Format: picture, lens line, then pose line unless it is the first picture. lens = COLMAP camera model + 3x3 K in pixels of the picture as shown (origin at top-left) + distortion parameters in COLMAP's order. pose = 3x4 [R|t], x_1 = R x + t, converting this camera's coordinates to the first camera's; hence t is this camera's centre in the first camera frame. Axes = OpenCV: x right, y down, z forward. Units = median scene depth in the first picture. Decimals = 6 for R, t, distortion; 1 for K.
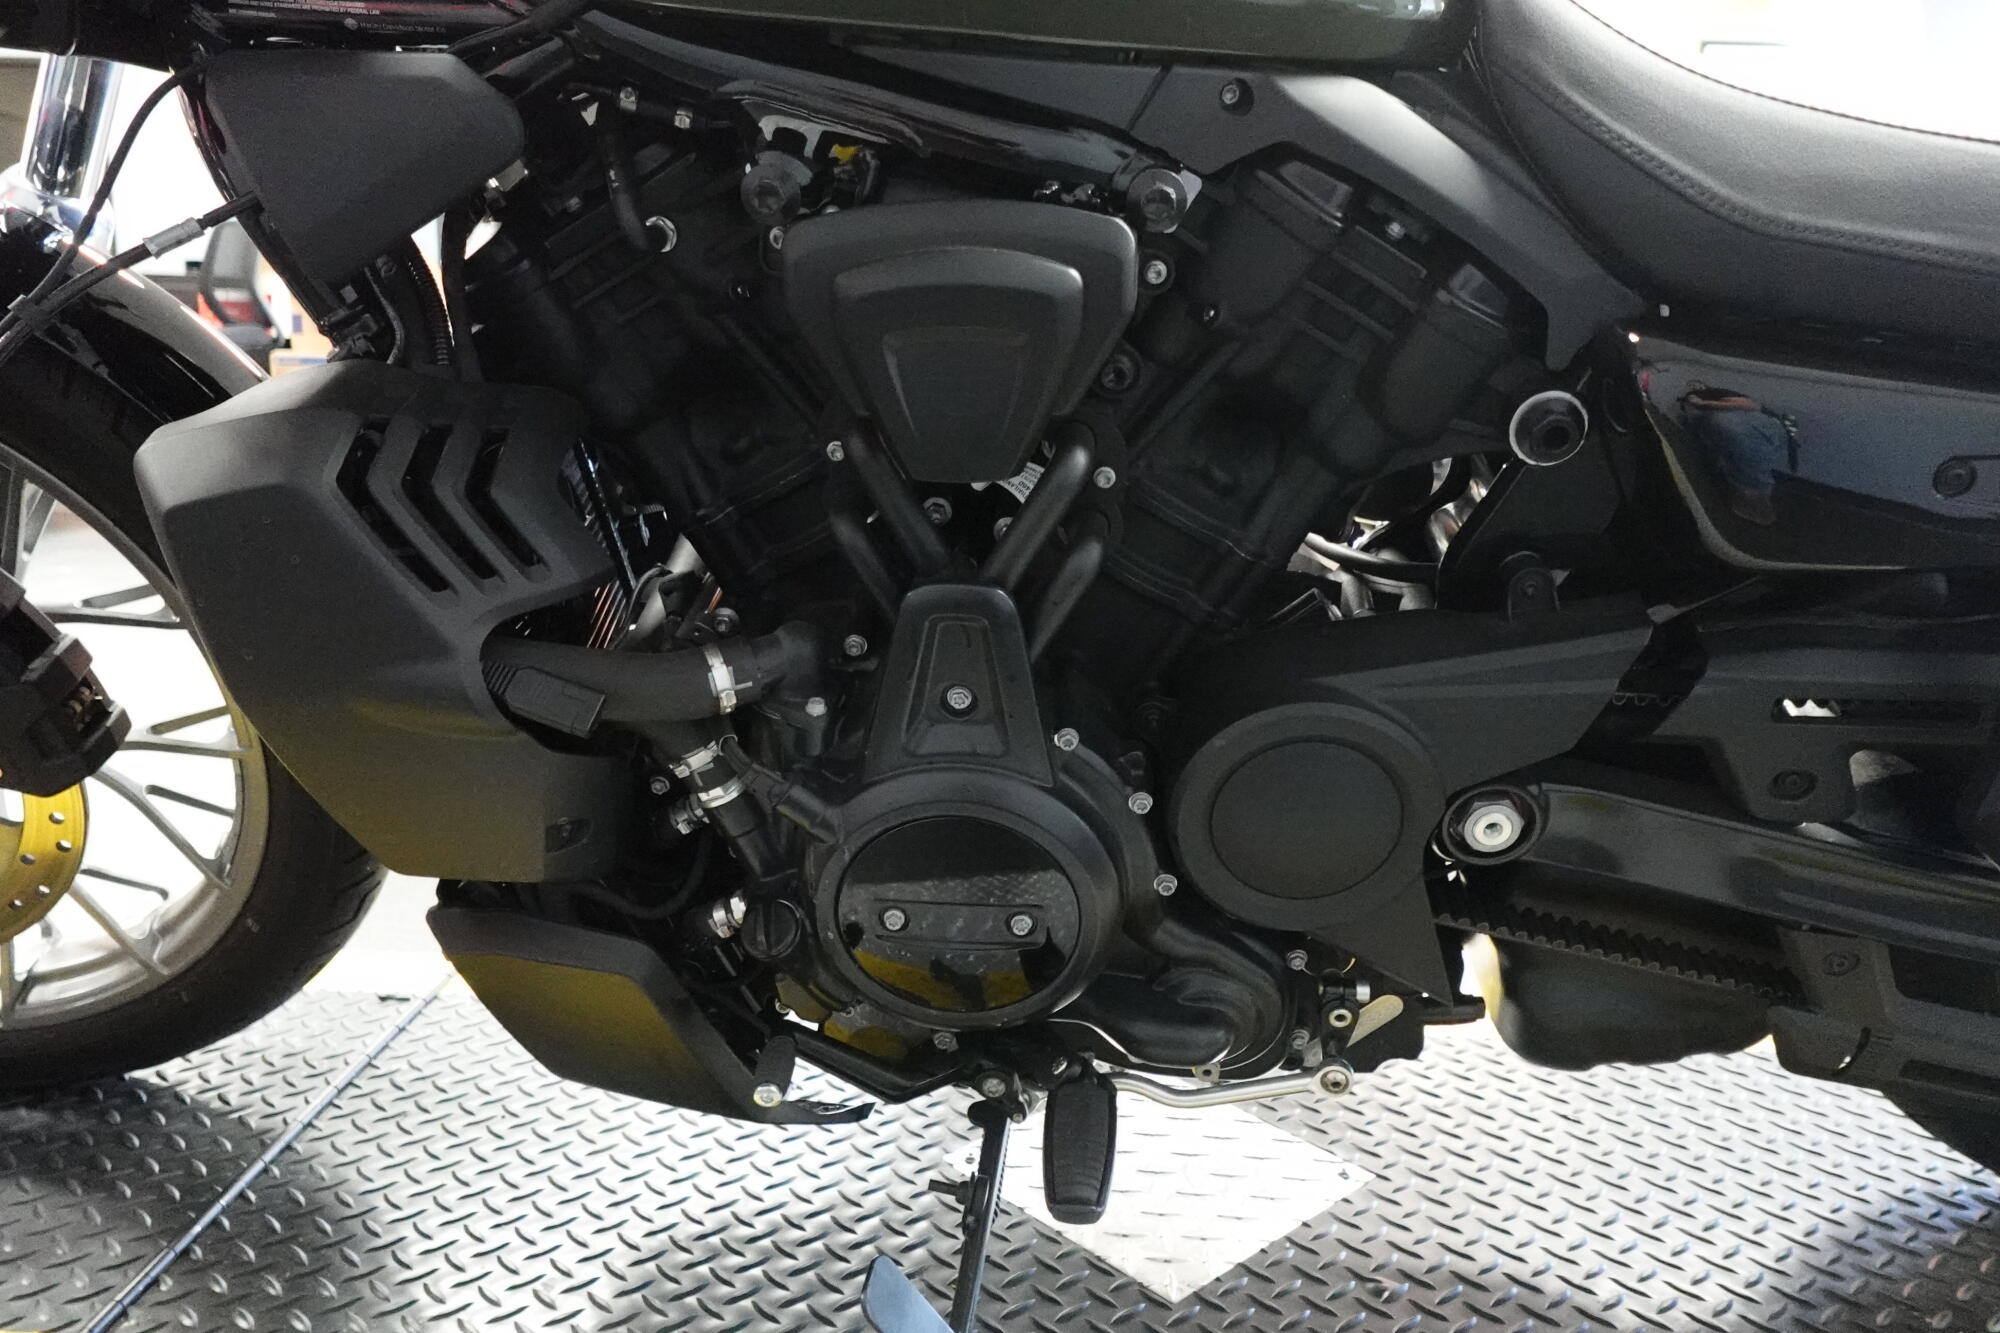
lens RADIAL K [[1475.3, 0, 976.3], [0, 1475.3, 647.0], [0, 0, 1]] dist [-0.010365, 0.001504]
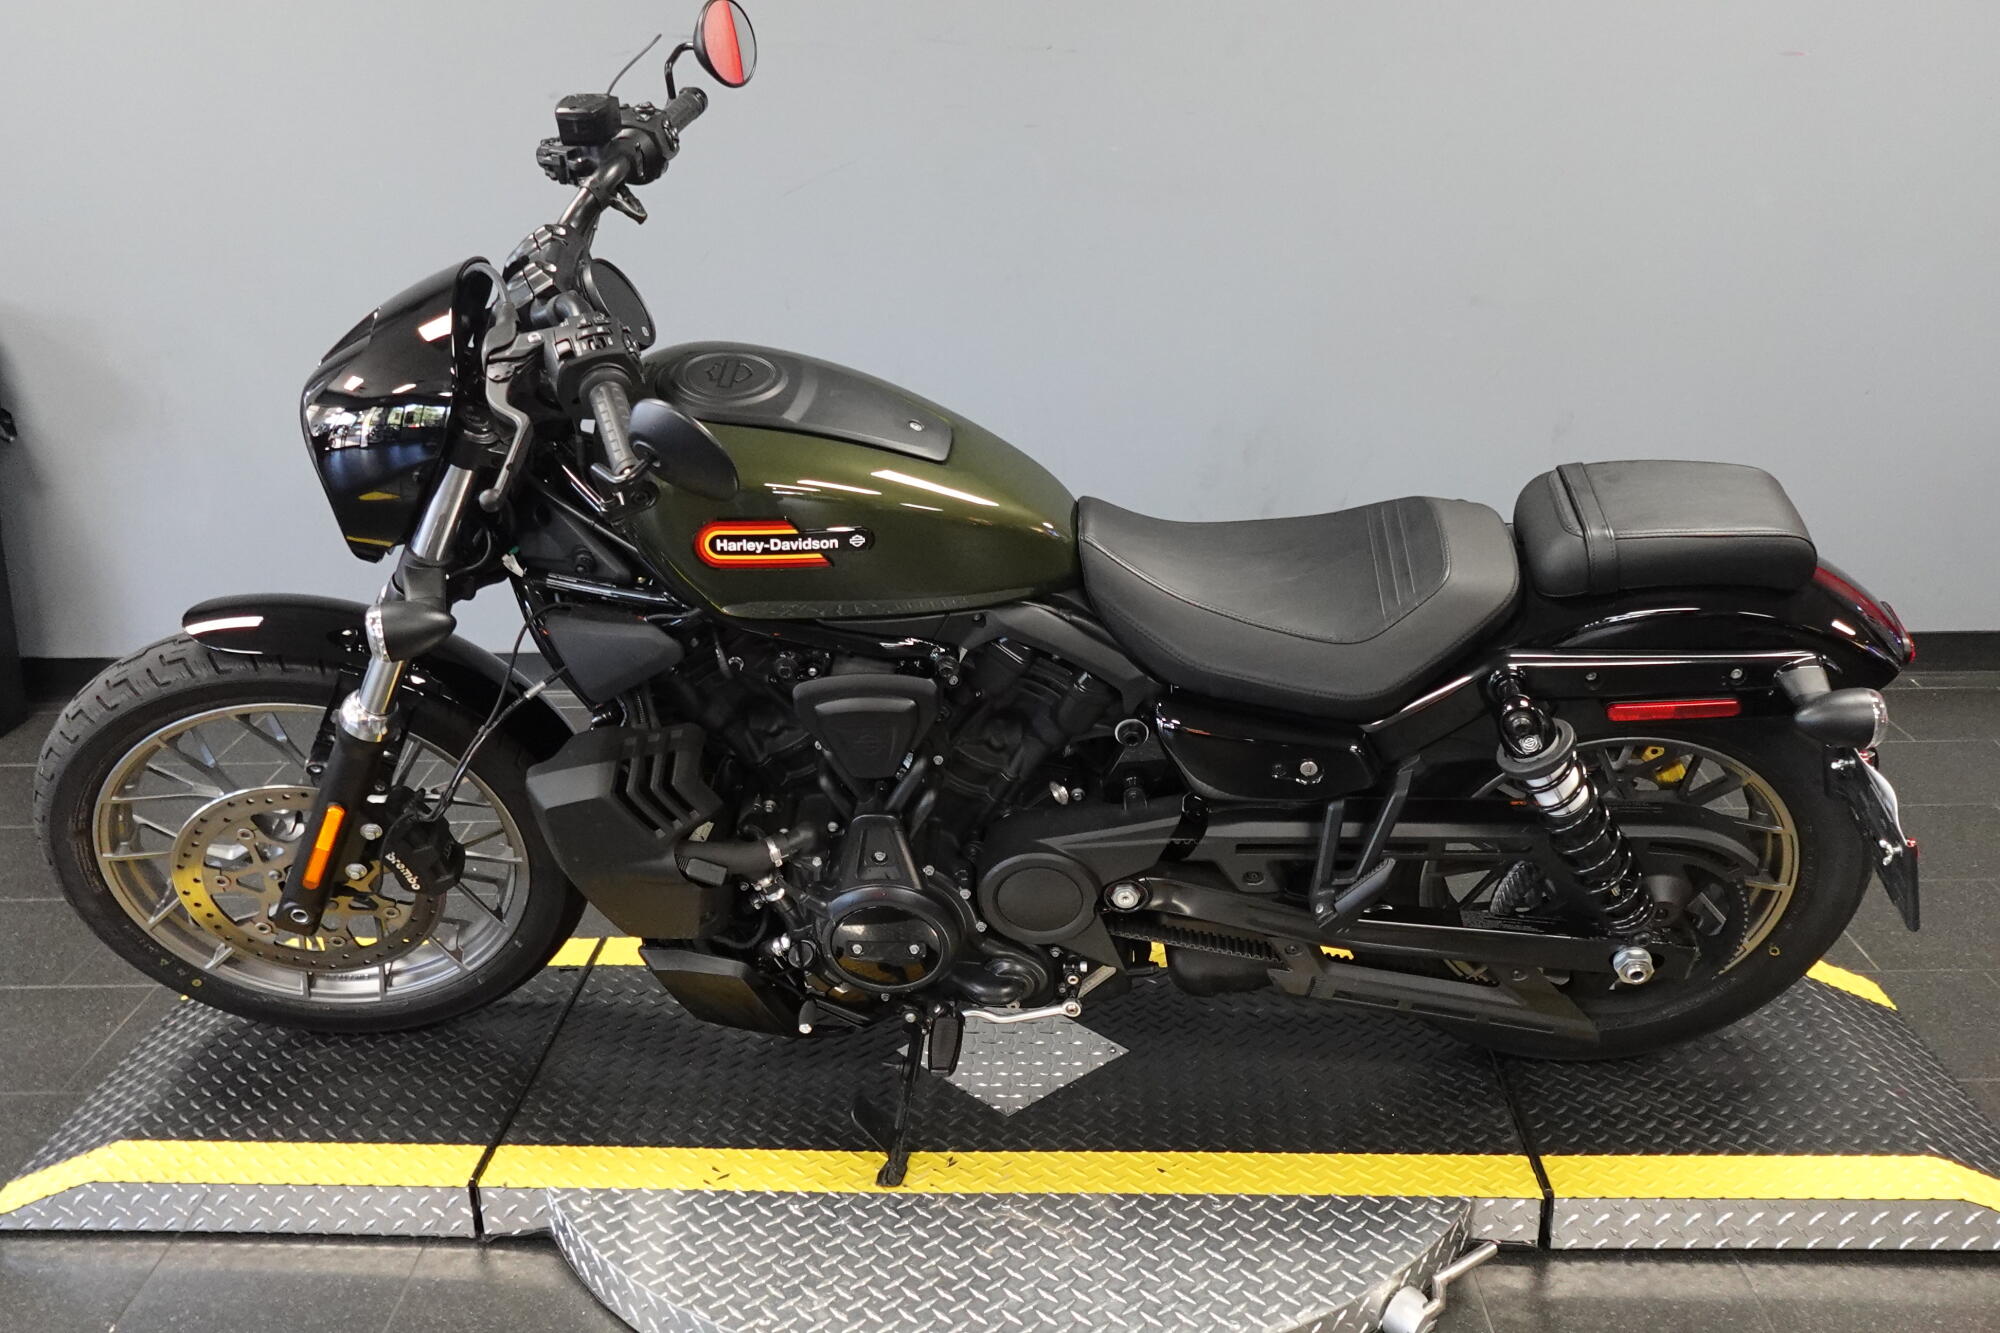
lens RADIAL K [[1863.4, 0, 1000.0], [0, 1863.4, 666.5], [0, 0, 1]] dist [-0.007170, 0.016193]
pose [[0.999037, -0.043067, -0.008418, 0.202860], [0.043794, 0.990646, 0.129238, -0.594529], [0.002773, -0.129482, 0.991578, -1.741487]]
